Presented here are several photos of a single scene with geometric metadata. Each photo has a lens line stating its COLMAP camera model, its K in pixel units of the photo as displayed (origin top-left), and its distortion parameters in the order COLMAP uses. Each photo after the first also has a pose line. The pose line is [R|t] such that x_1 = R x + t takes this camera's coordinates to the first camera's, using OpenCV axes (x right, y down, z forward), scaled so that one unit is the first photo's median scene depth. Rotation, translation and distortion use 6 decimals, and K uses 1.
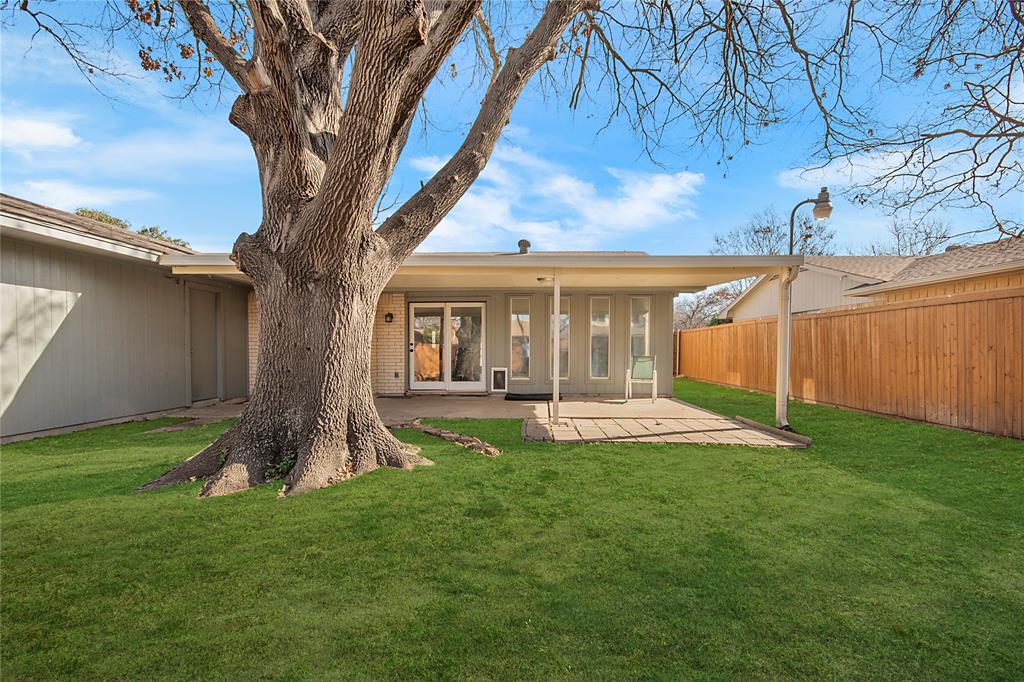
lens RADIAL K [[457.8, 0, 505.6], [0, 457.8, 353.7], [0, 0, 1]] dist [0.006281, -0.004509]
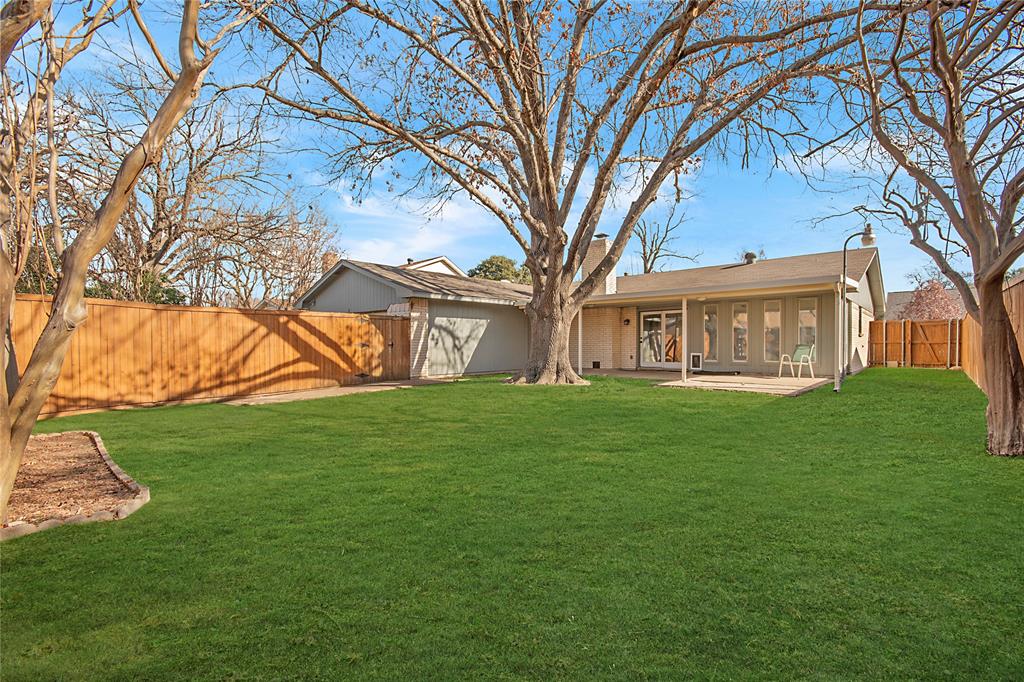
lens RADIAL K [[457.8, 0, 511.7], [0, 457.8, 345.8], [0, 0, 1]] dist [0.006281, -0.004509]
pose [[0.762290, -0.001121, -0.647235, 0.895731], [-0.001269, 0.999994, -0.003225, 0.022717], [0.647235, 0.003280, 0.762284, -0.935856]]
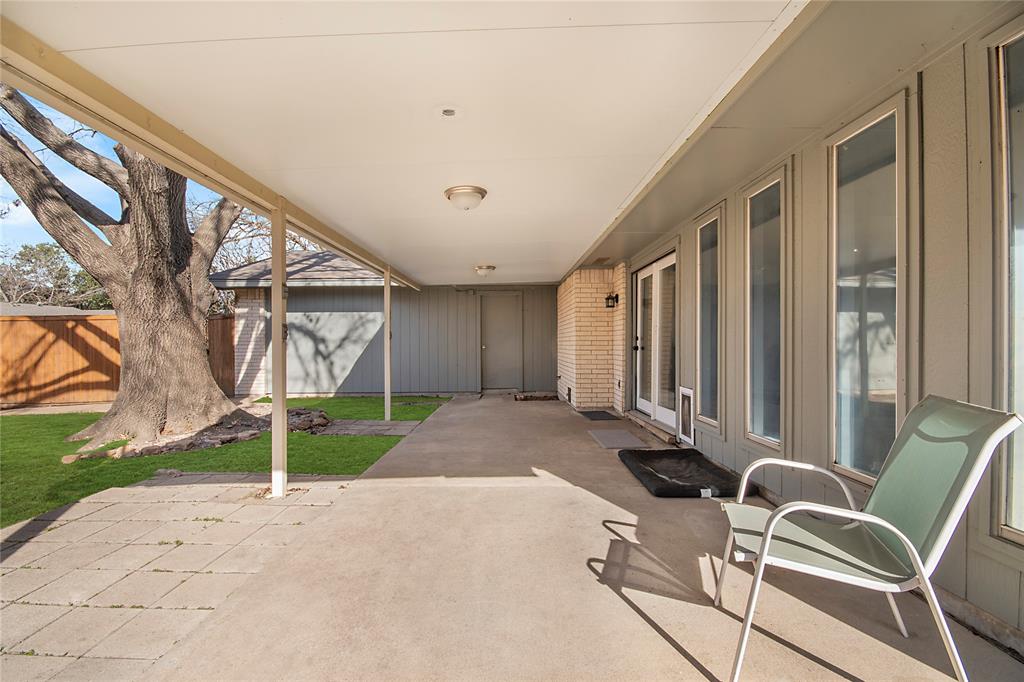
lens RADIAL K [[457.8, 0, 510.0], [0, 457.8, 339.7], [0, 0, 1]] dist [0.006281, -0.004509]
pose [[0.048576, -0.003914, -0.998812, 0.792325], [-0.001031, 0.999992, -0.003969, -0.028543], [0.998819, 0.001223, 0.048571, 1.513246]]
